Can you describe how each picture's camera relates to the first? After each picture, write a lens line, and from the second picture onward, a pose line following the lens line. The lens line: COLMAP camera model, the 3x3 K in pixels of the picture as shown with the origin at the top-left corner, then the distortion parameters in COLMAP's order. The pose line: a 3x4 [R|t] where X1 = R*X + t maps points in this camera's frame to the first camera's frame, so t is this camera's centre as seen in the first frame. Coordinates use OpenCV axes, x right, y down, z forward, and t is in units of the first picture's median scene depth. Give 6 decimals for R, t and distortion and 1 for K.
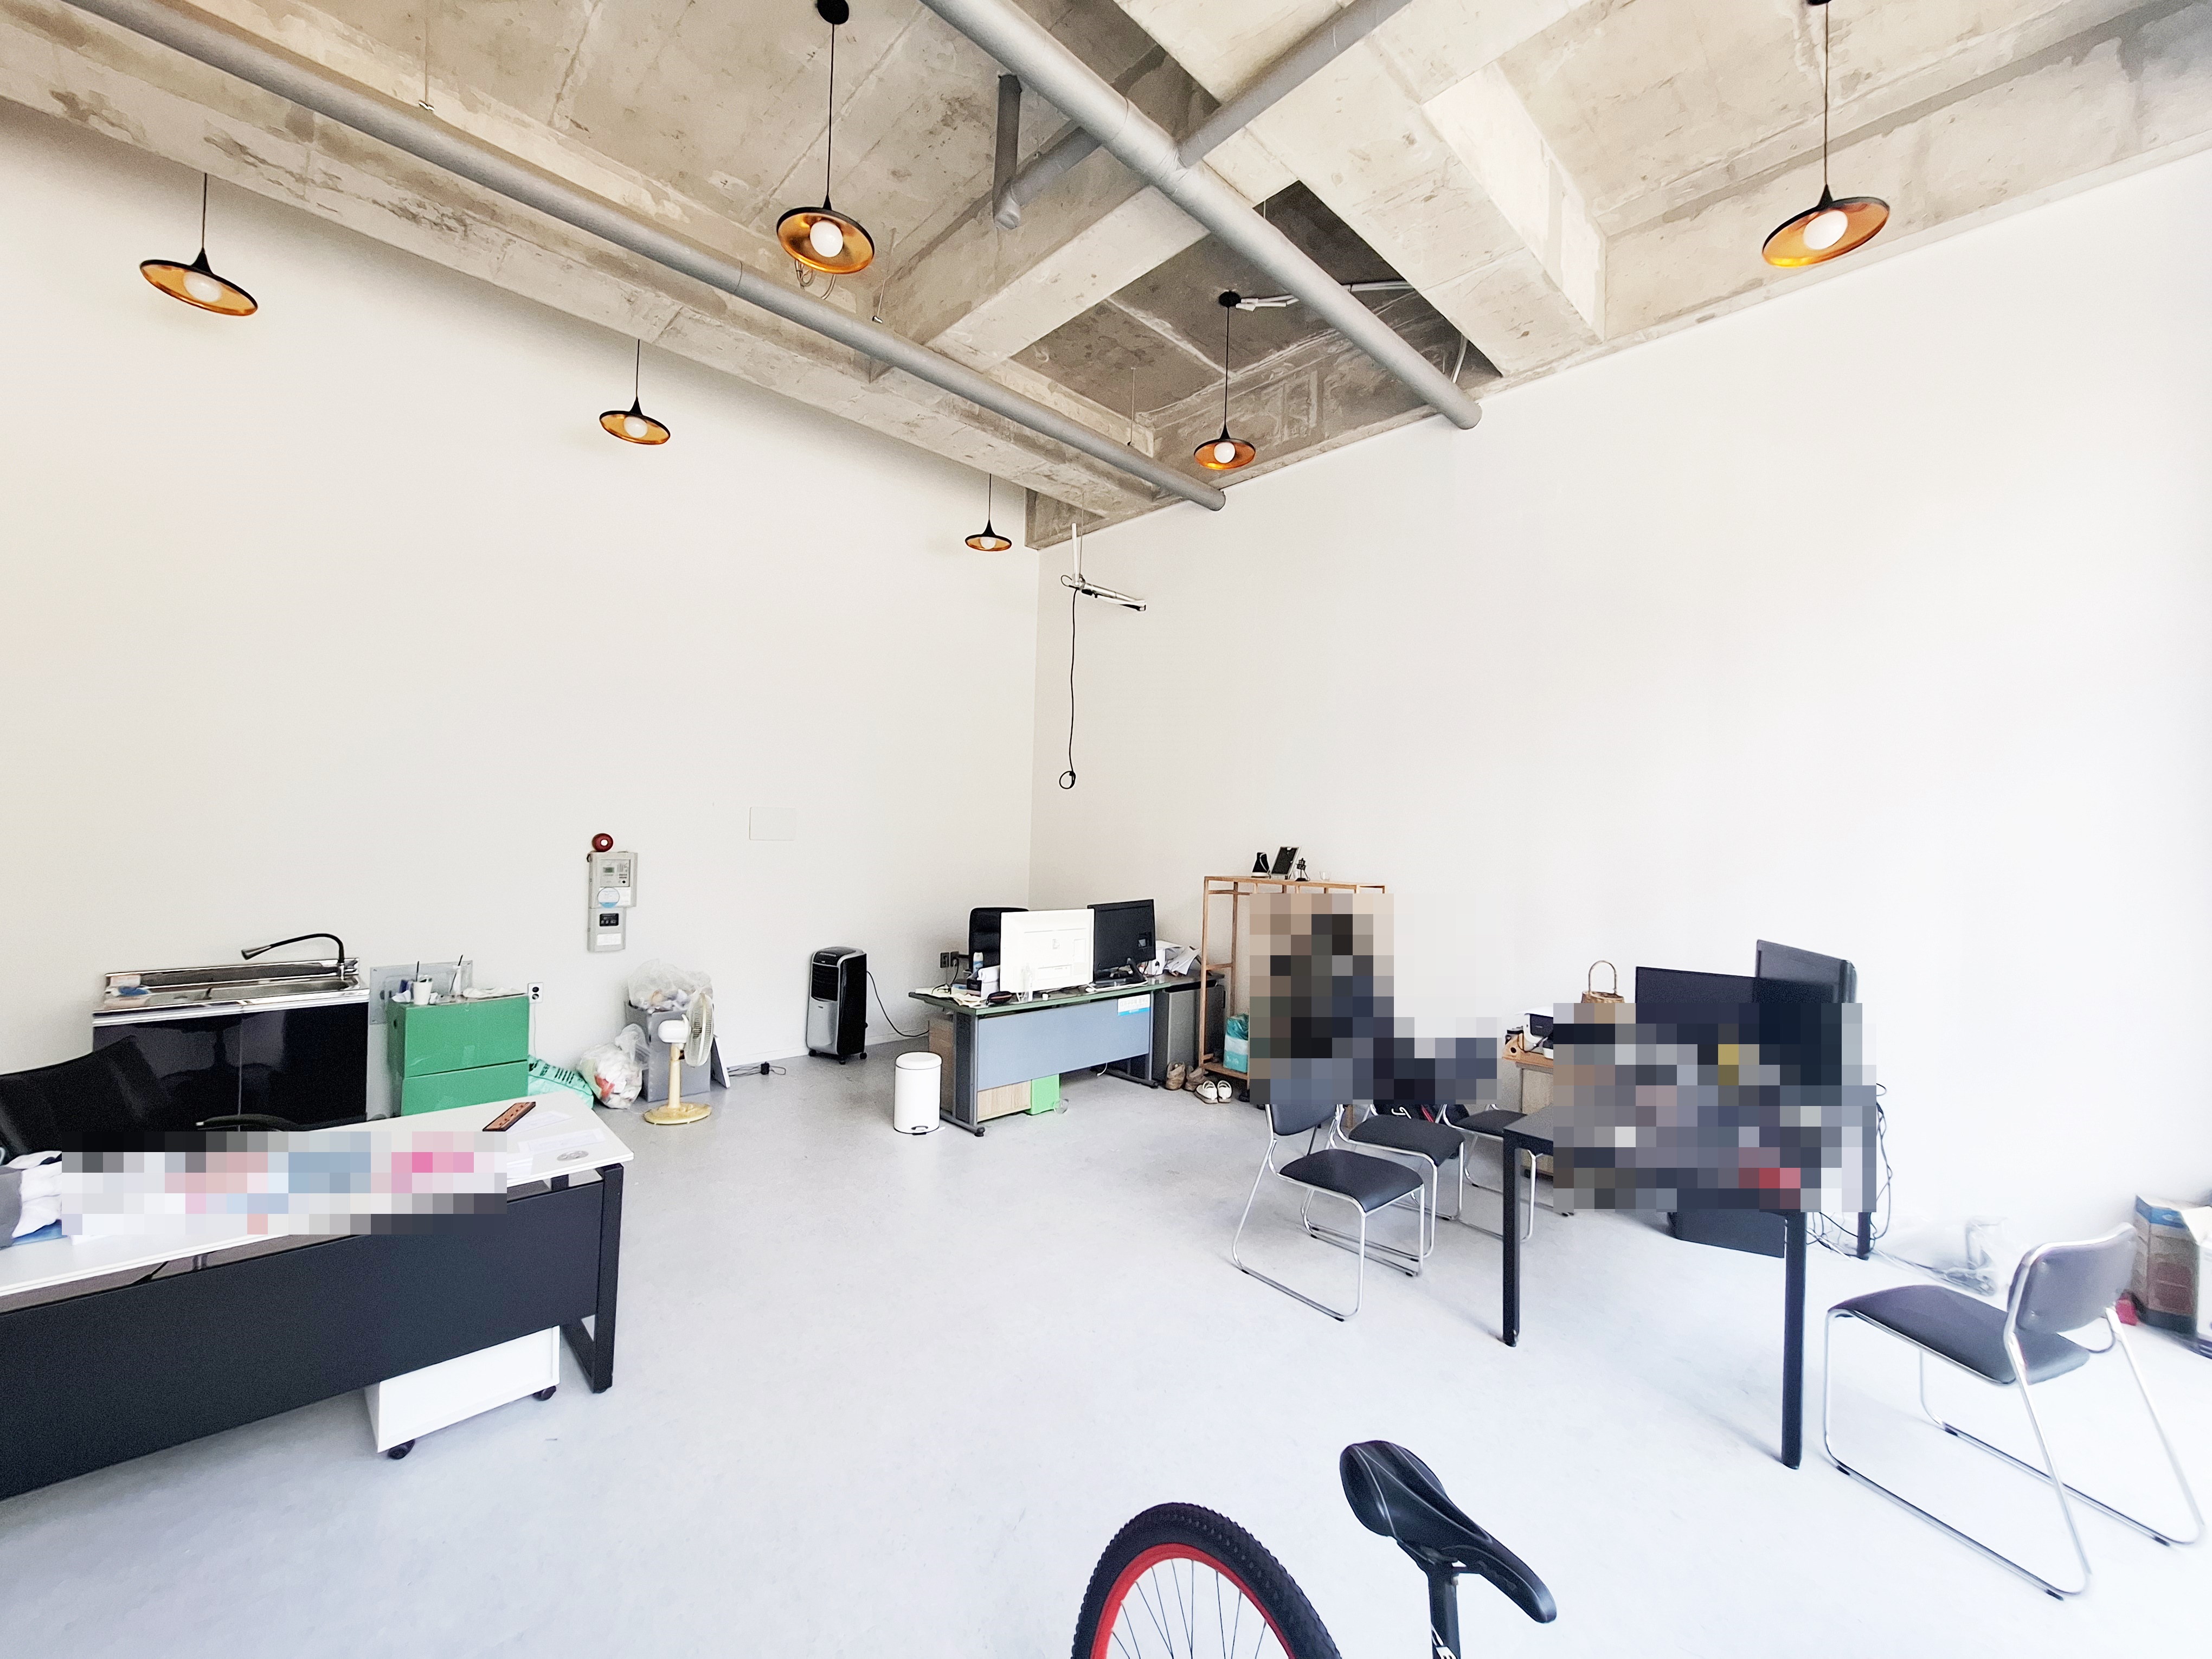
lens RADIAL K [[881.8, 0, 1113.9], [0, 881.8, 826.7], [0, 0, 1]] dist [-0.000884, 0.000345]
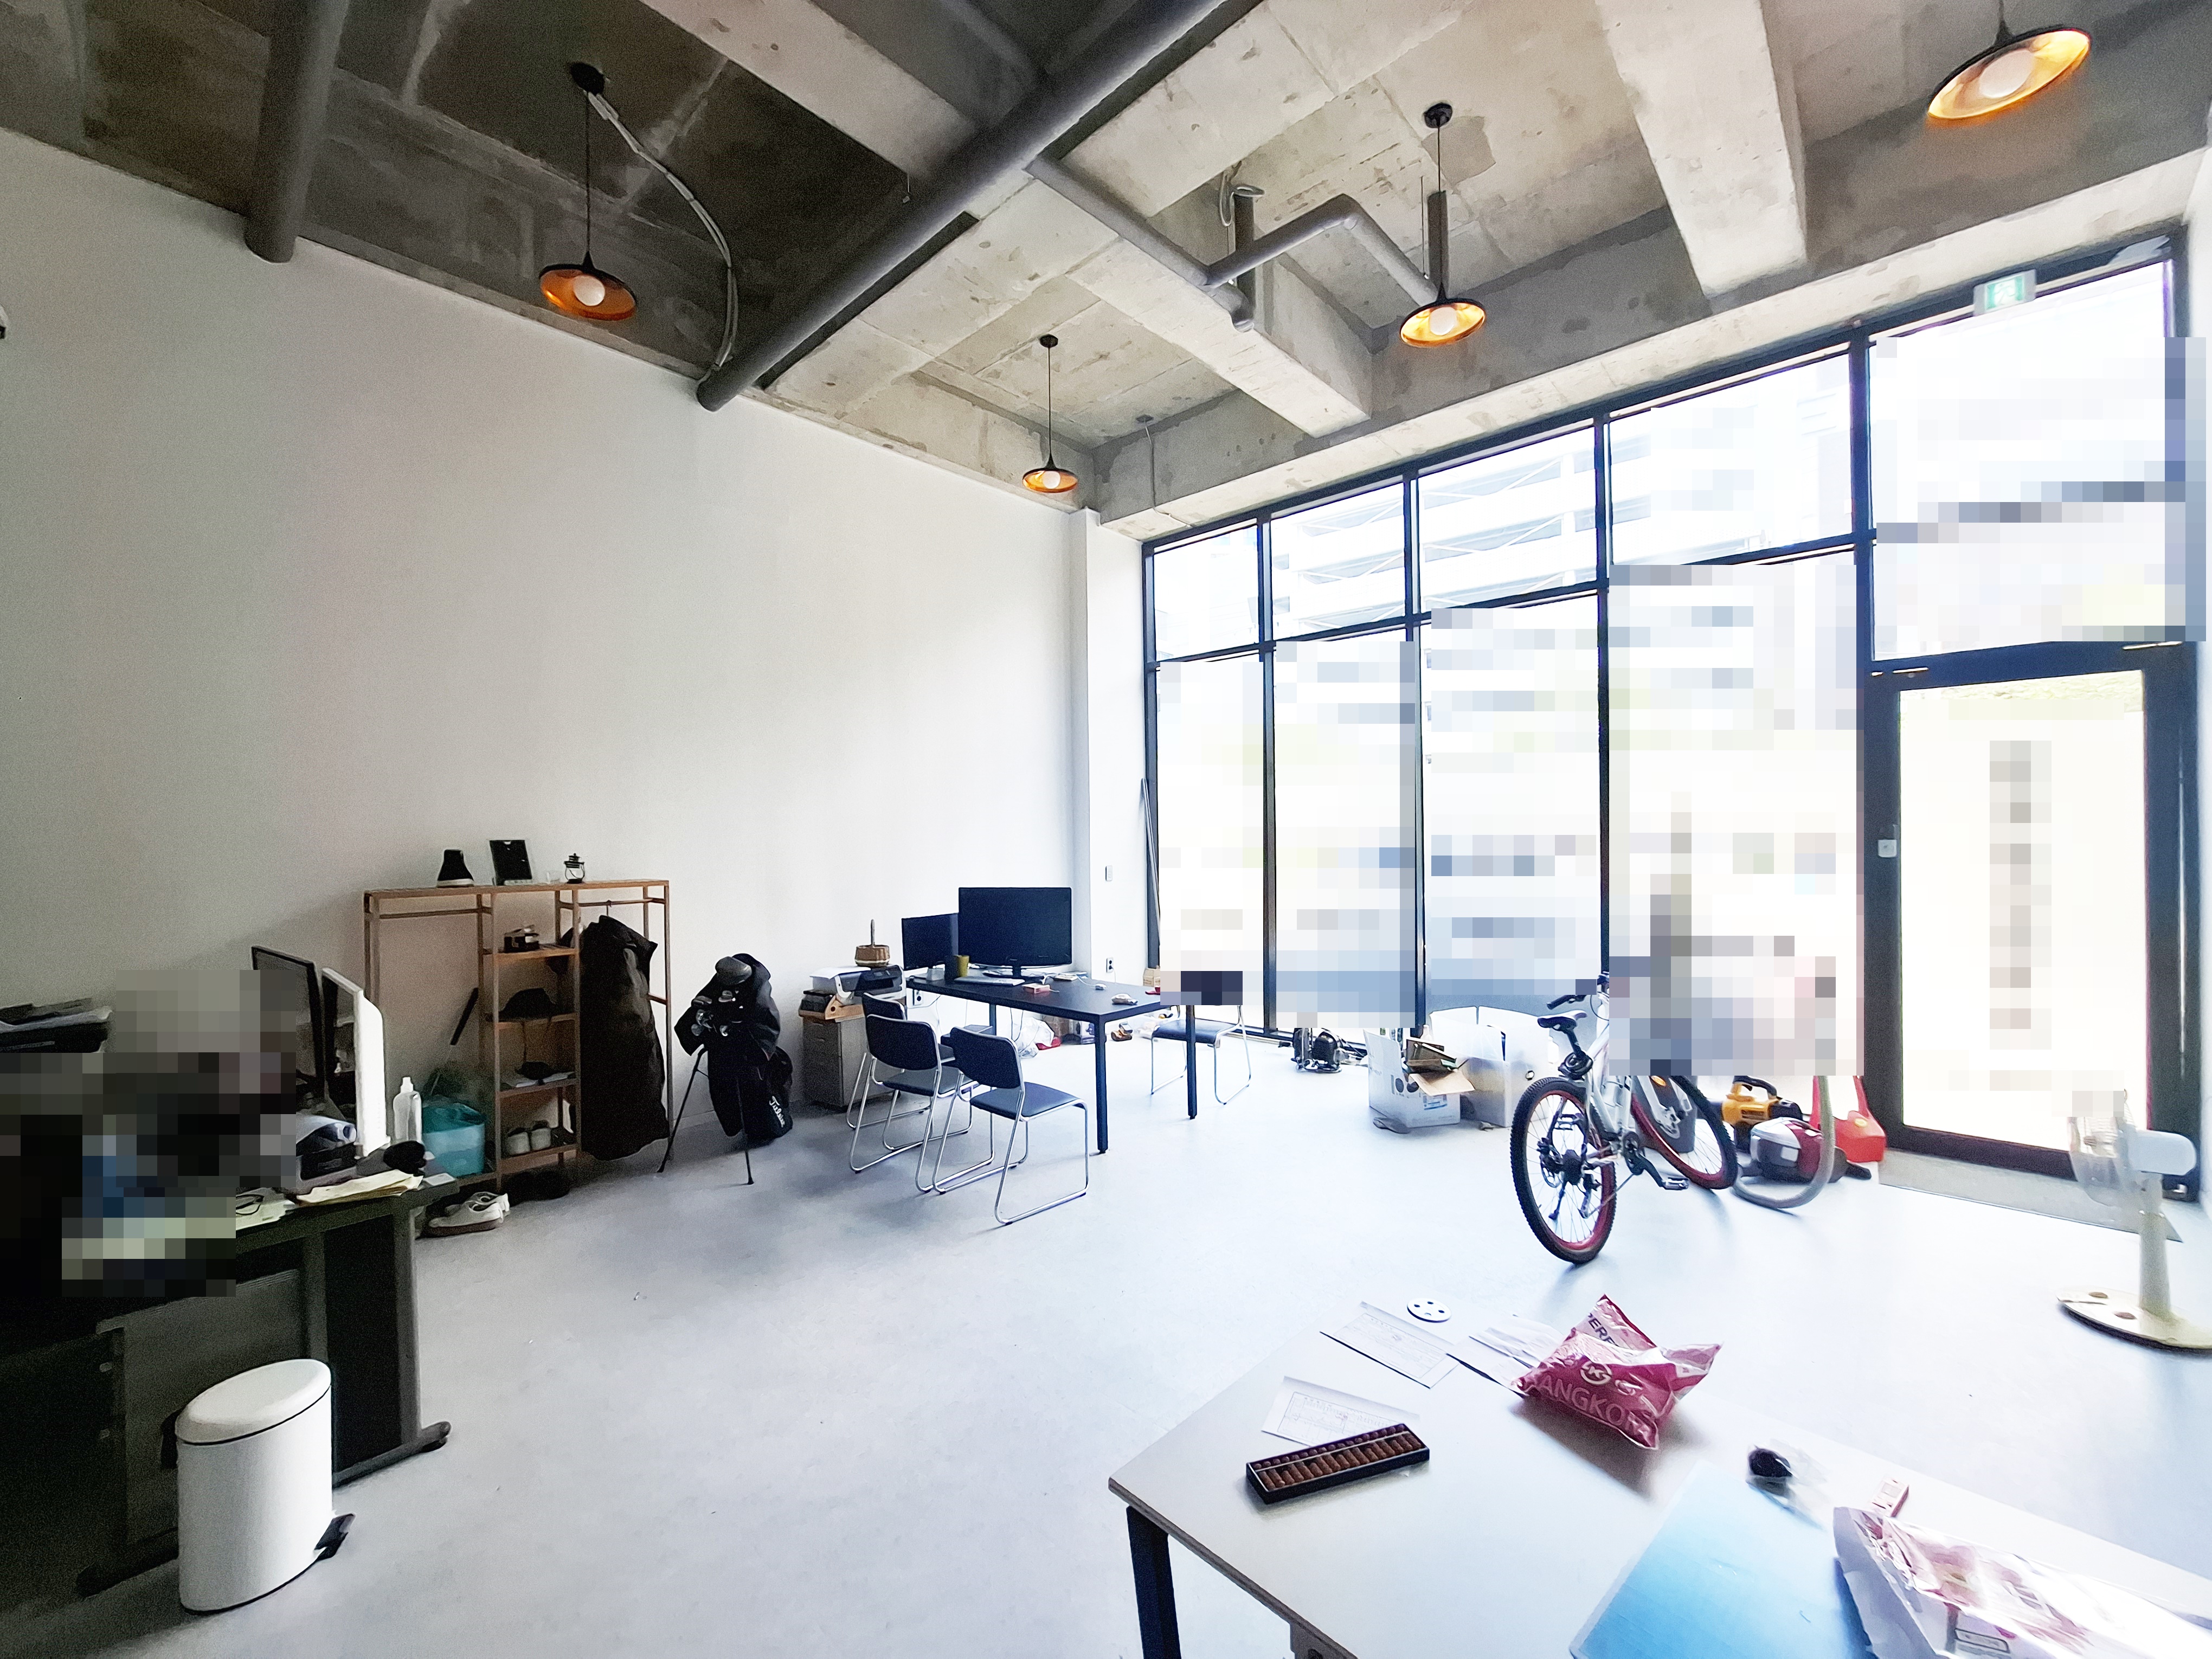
lens RADIAL K [[881.8, 0, 1102.5], [0, 881.8, 842.4], [0, 0, 1]] dist [-0.000884, 0.000345]
pose [[-0.046660, -0.026698, 0.998554, -0.582174], [0.000455, 0.999642, 0.026748, 0.005199], [-0.998911, 0.001703, -0.046631, 0.574101]]
